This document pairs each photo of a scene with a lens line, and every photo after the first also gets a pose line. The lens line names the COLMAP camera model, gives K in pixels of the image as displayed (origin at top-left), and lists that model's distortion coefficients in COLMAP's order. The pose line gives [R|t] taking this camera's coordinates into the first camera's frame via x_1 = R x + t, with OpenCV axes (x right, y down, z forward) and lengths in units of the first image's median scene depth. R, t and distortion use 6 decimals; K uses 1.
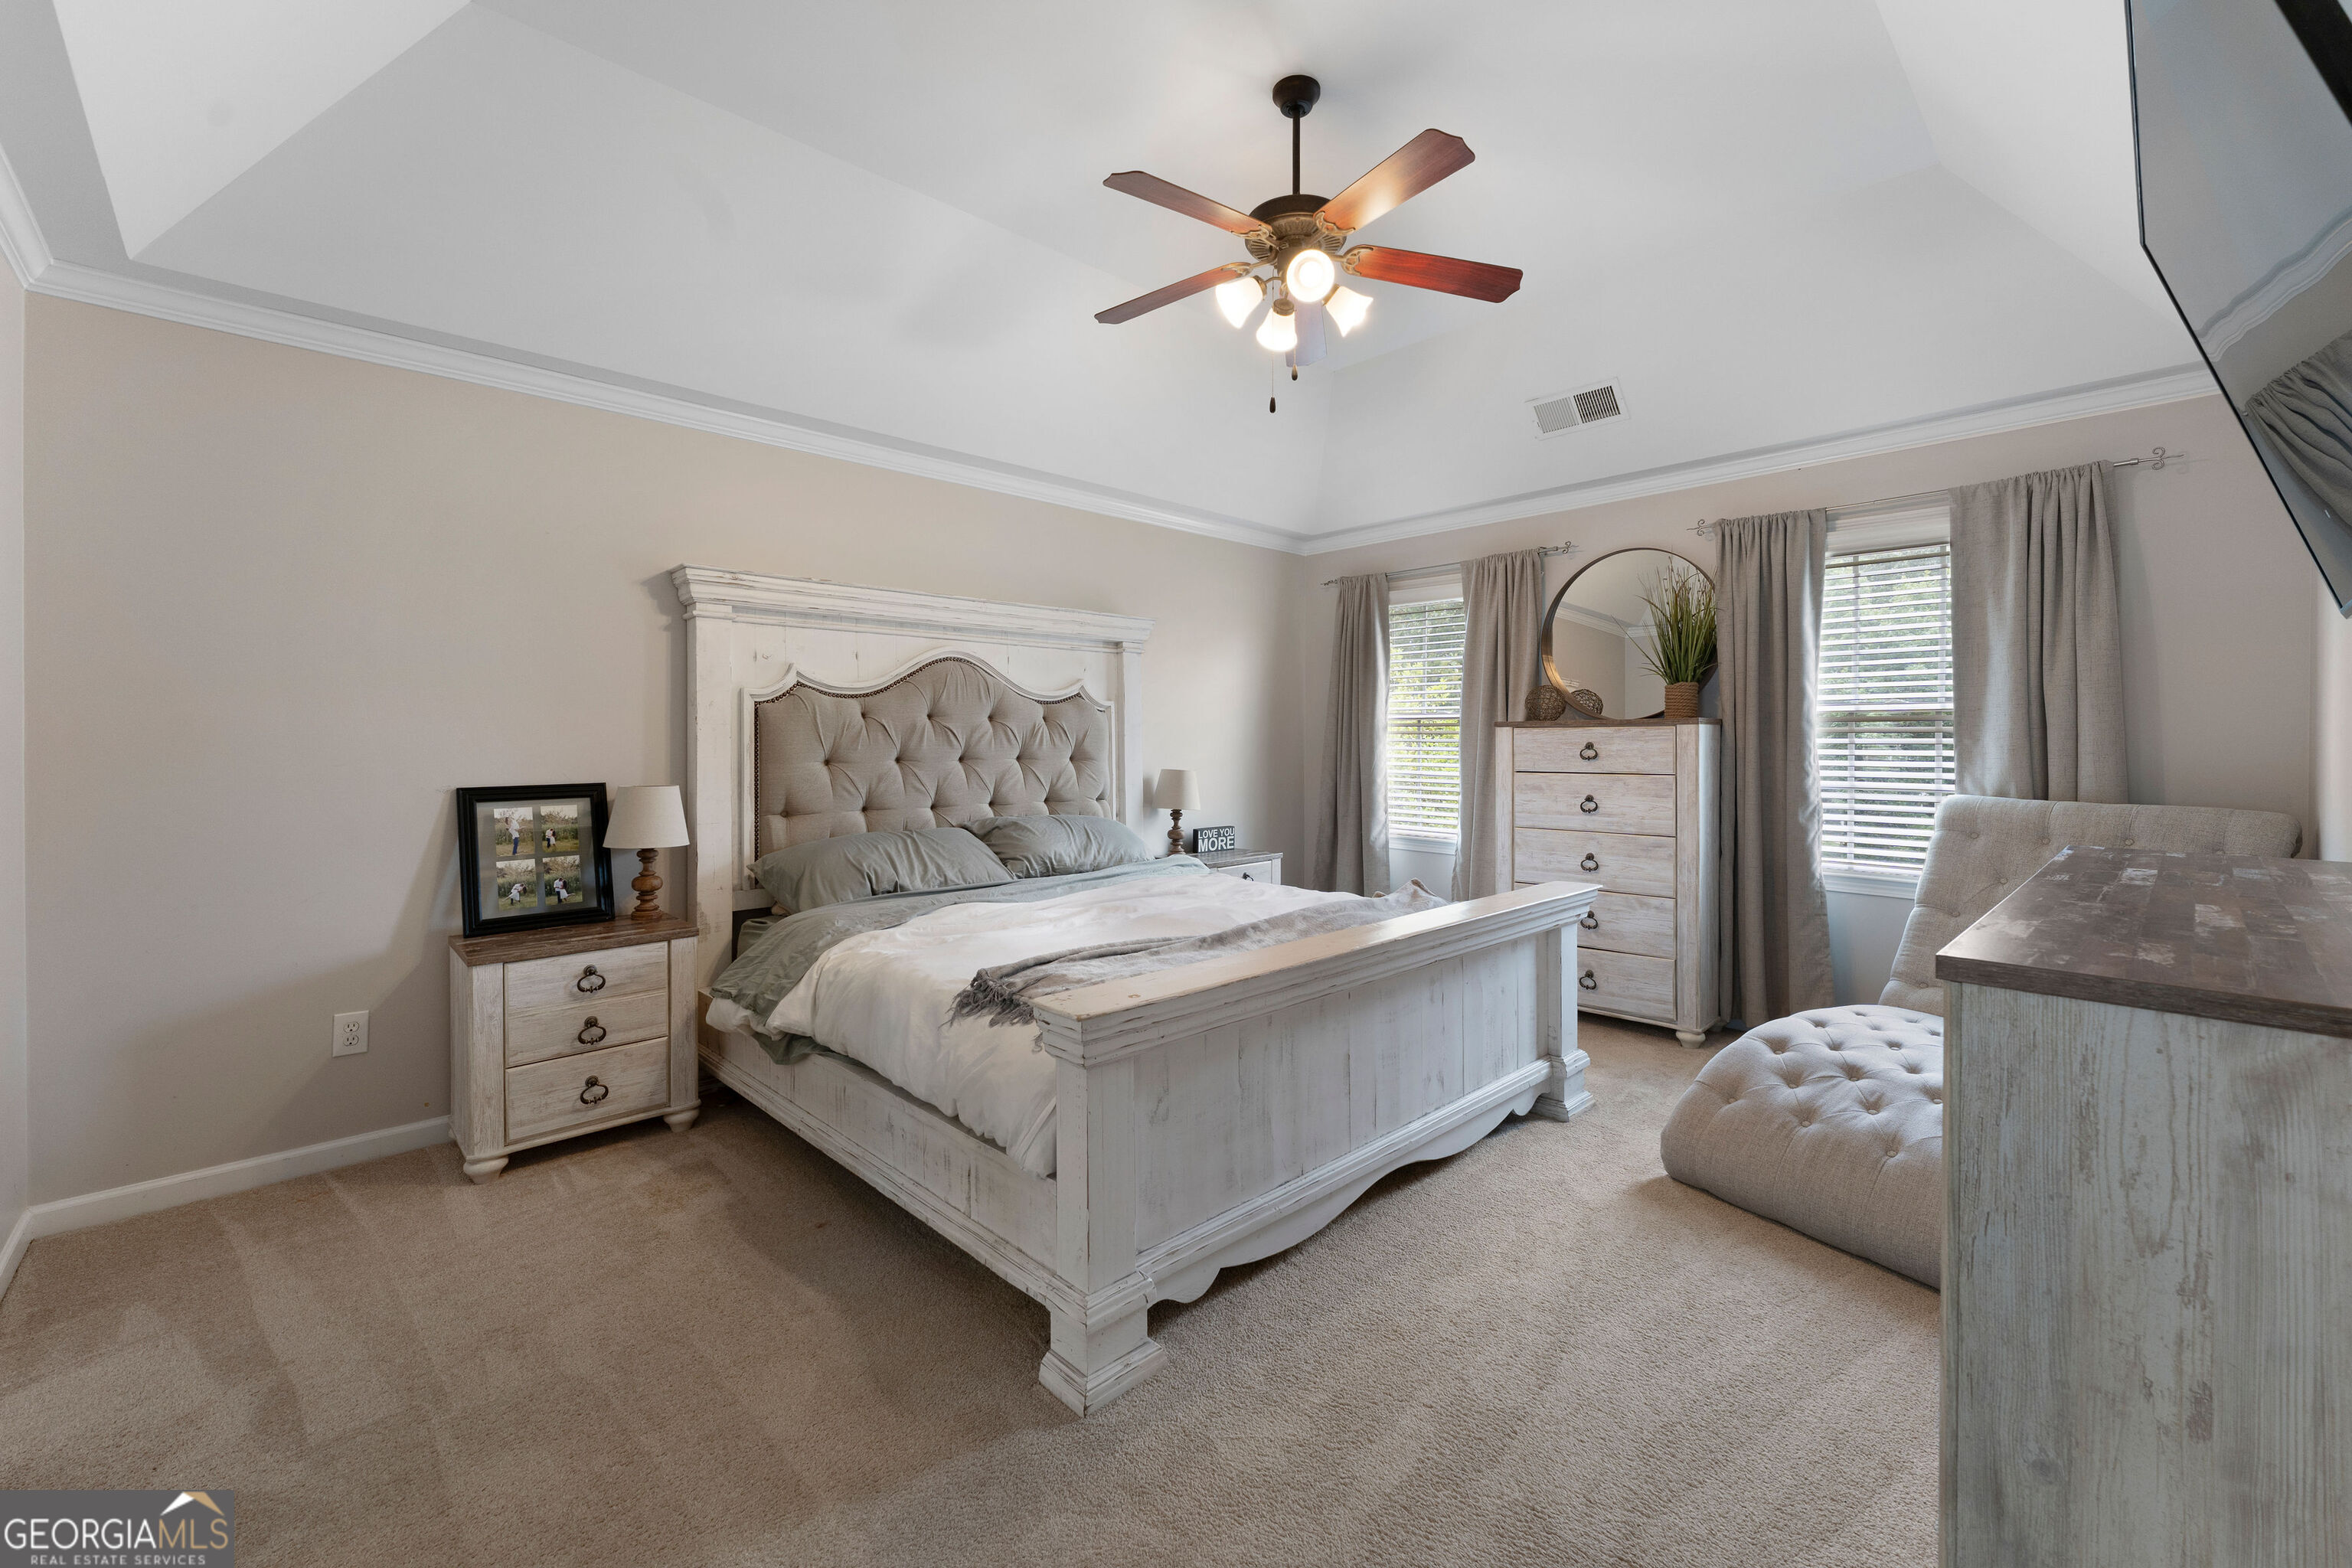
lens RADIAL K [[966.4, 0, 1173.8], [0, 966.4, 759.9], [0, 0, 1]] dist [-0.000155, -0.000310]
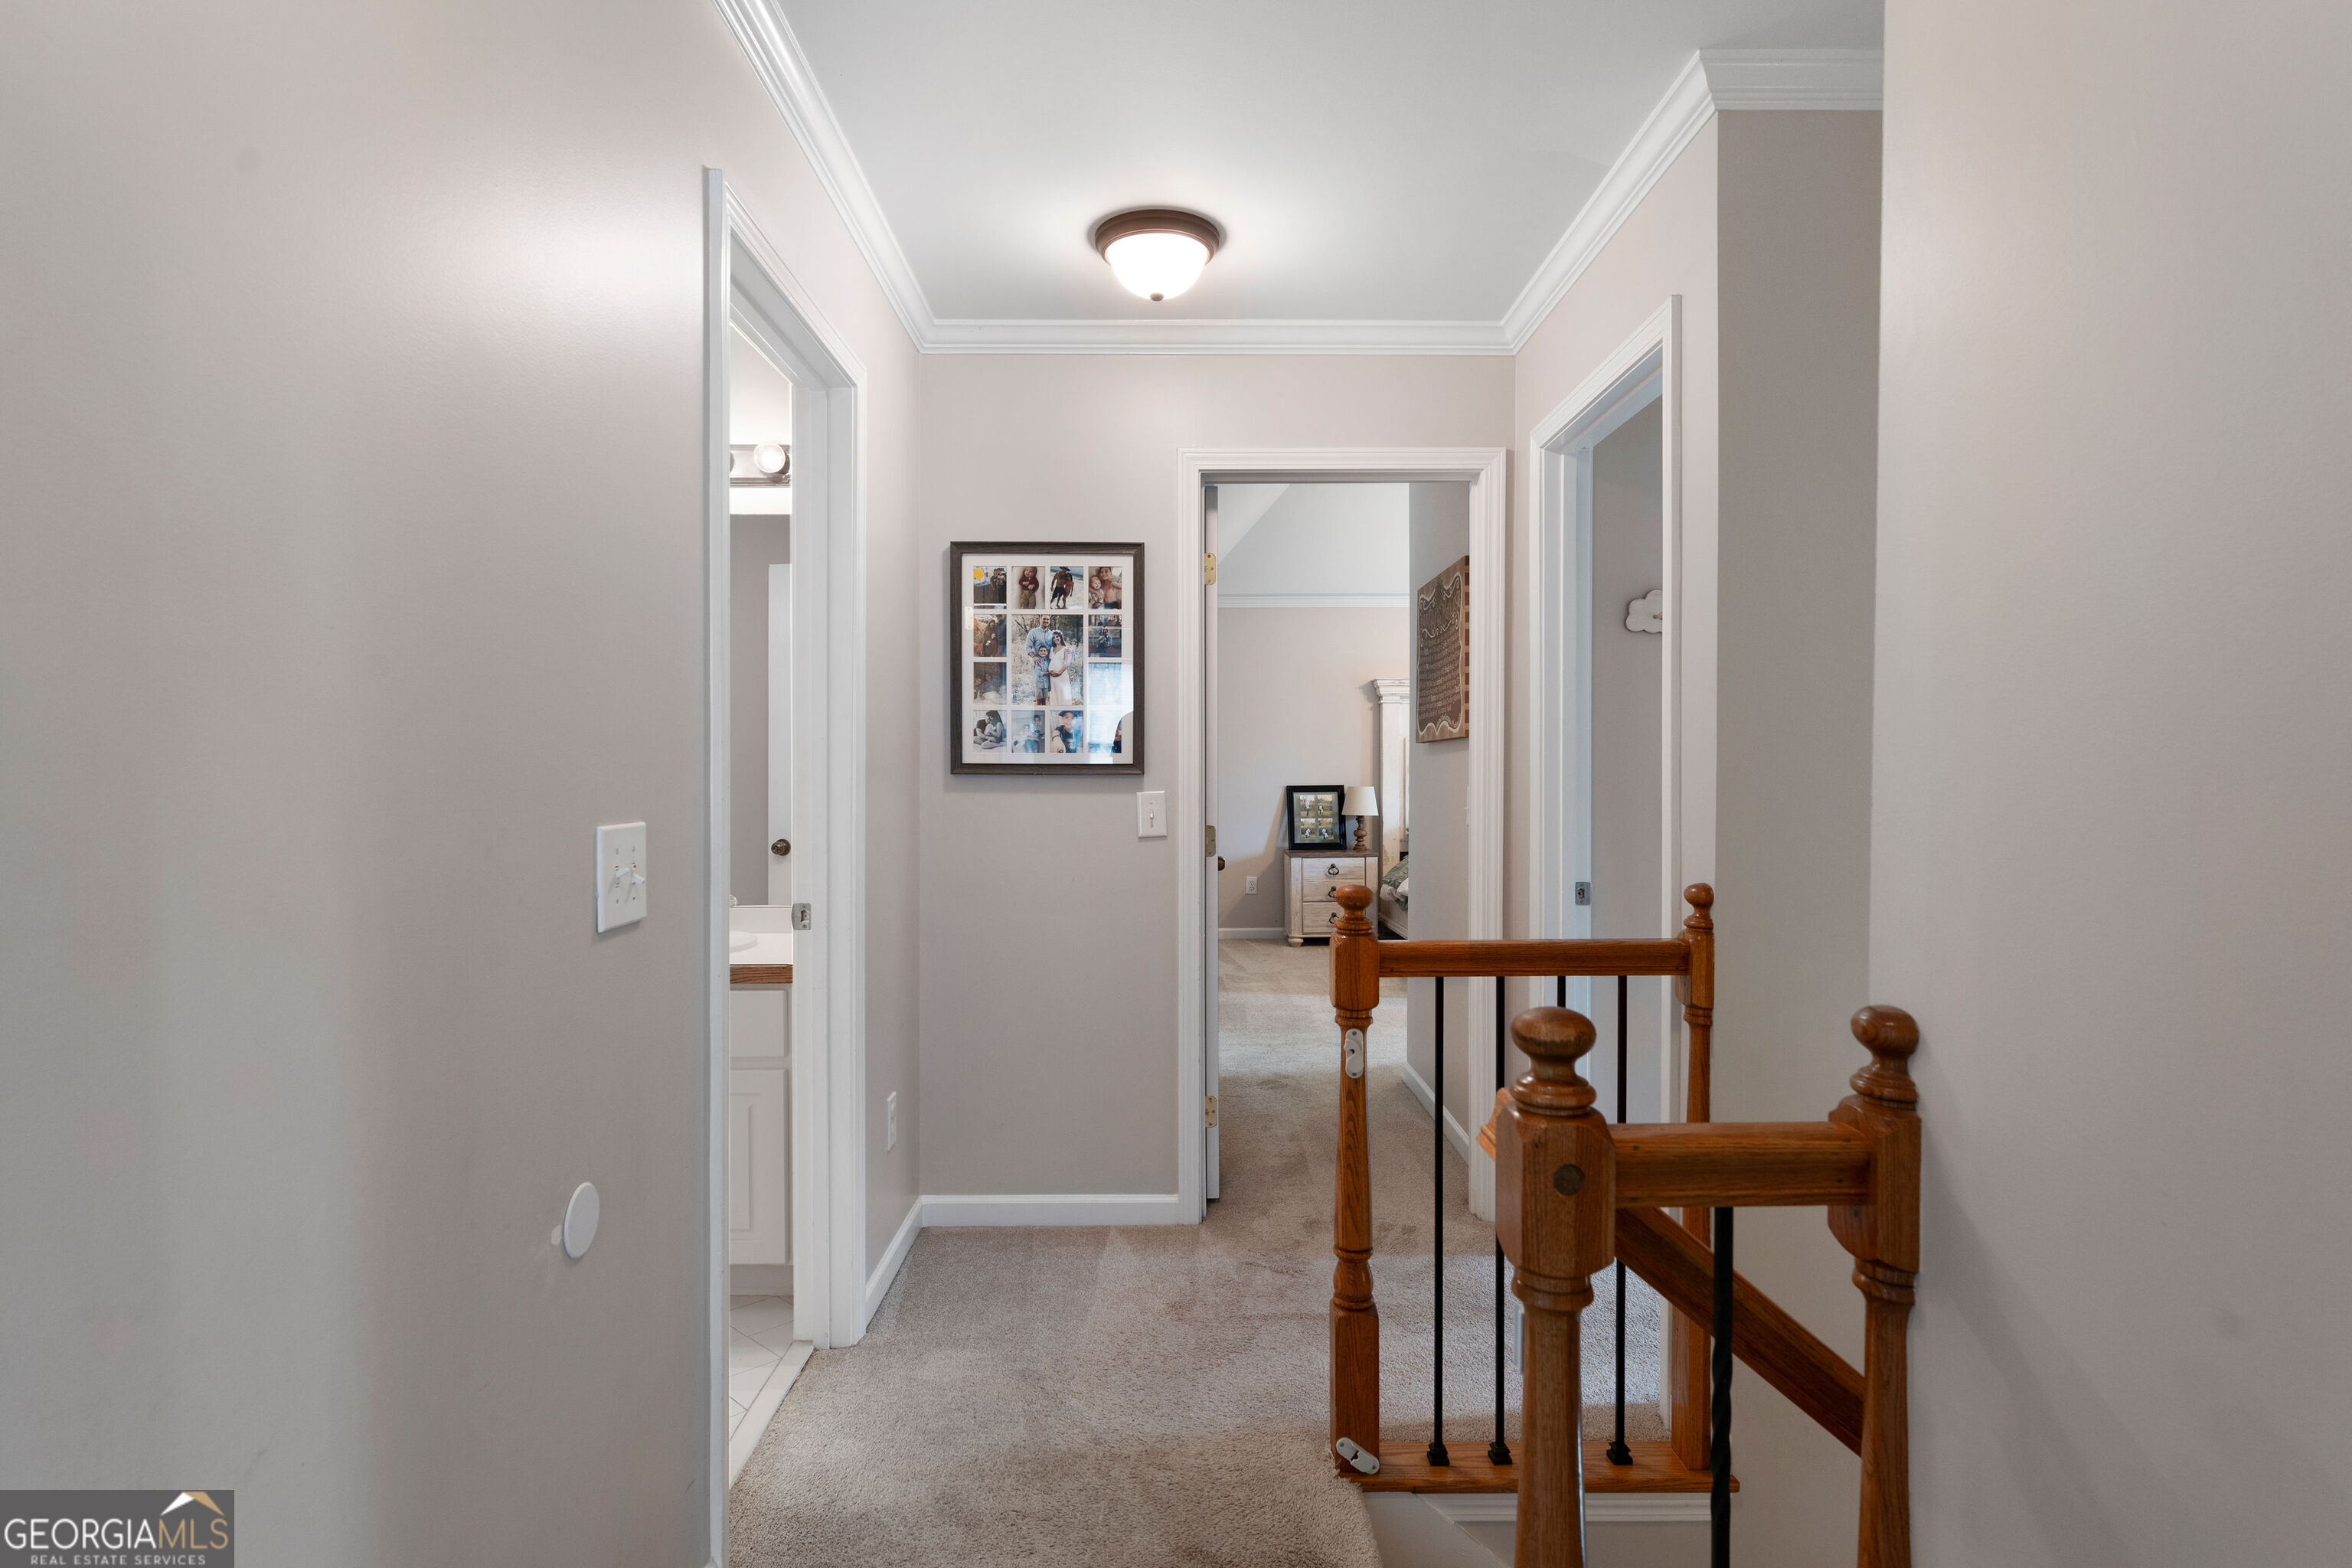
lens RADIAL K [[1198.1, 0, 1173.2], [0, 1198.1, 782.9], [0, 0, 1]] dist [0.002479, -0.001292]
pose [[0.737414, -0.000062, -0.675441, 0.935702], [-0.002630, 0.999992, -0.002964, 0.028997], [0.675436, 0.003962, 0.737408, -1.222028]]
